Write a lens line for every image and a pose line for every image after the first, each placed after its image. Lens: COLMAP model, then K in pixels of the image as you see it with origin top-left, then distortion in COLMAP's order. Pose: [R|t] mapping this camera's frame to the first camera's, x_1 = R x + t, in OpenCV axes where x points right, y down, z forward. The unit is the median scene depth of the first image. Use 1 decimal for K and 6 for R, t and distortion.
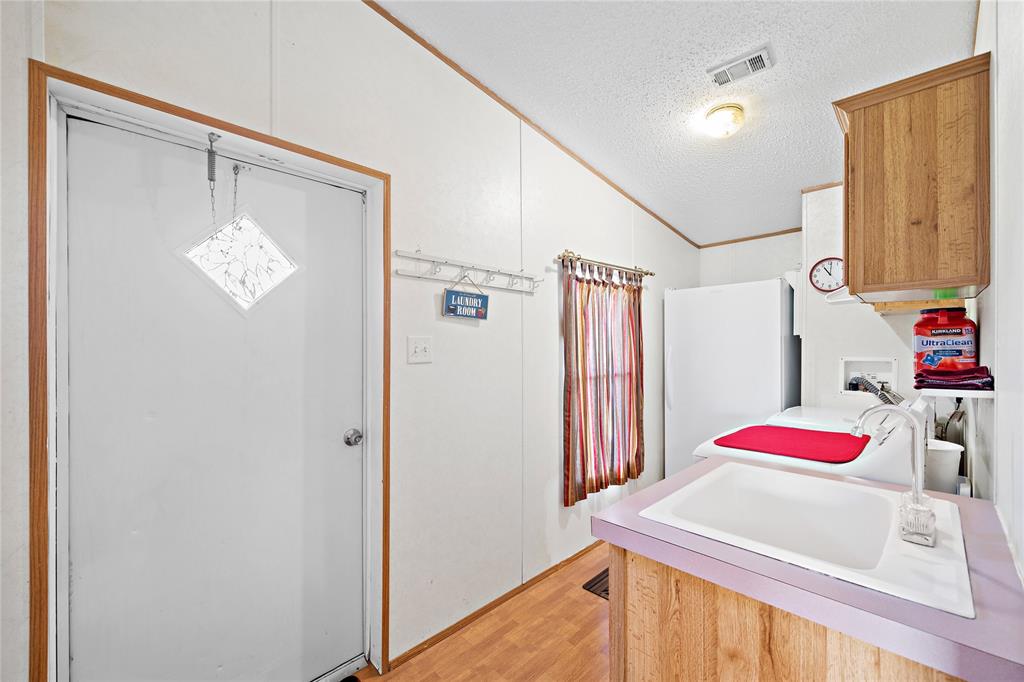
lens RADIAL K [[415.3, 0, 512.8], [0, 415.3, 343.1], [0, 0, 1]] dist [0.001816, 0.000113]
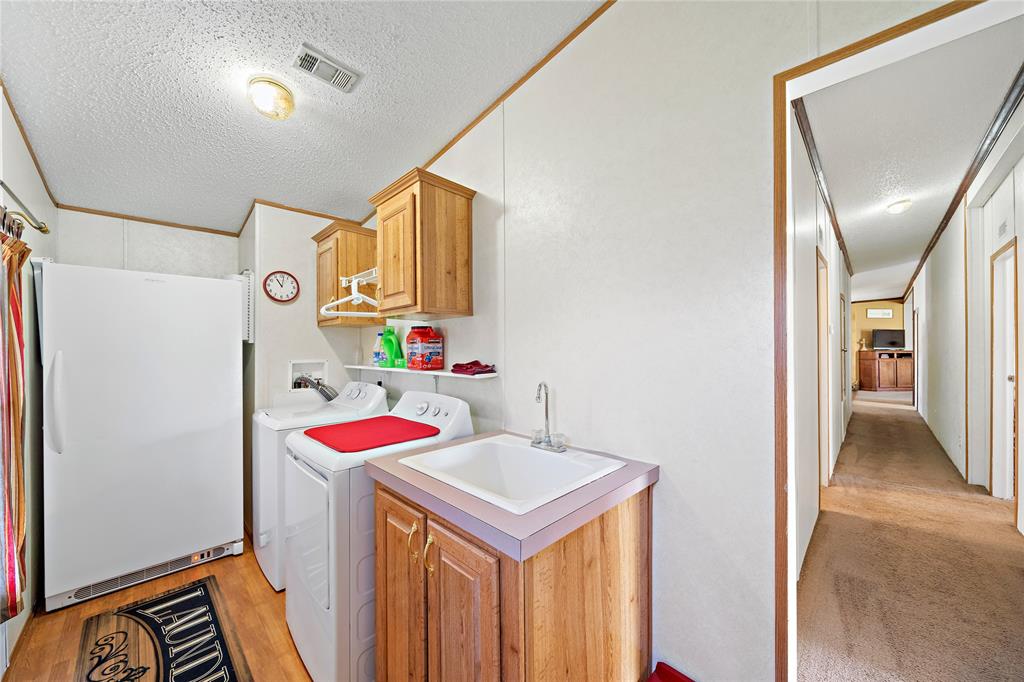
lens RADIAL K [[368.4, 0, 512.8], [0, 368.4, 346.8], [0, 0, 1]] dist [-0.001321, 0.000017]
pose [[-0.012039, 0.005118, 0.999914, -0.406651], [-0.000436, 0.999987, -0.005123, 0.003047], [-0.999927, -0.000498, -0.012037, 0.697297]]
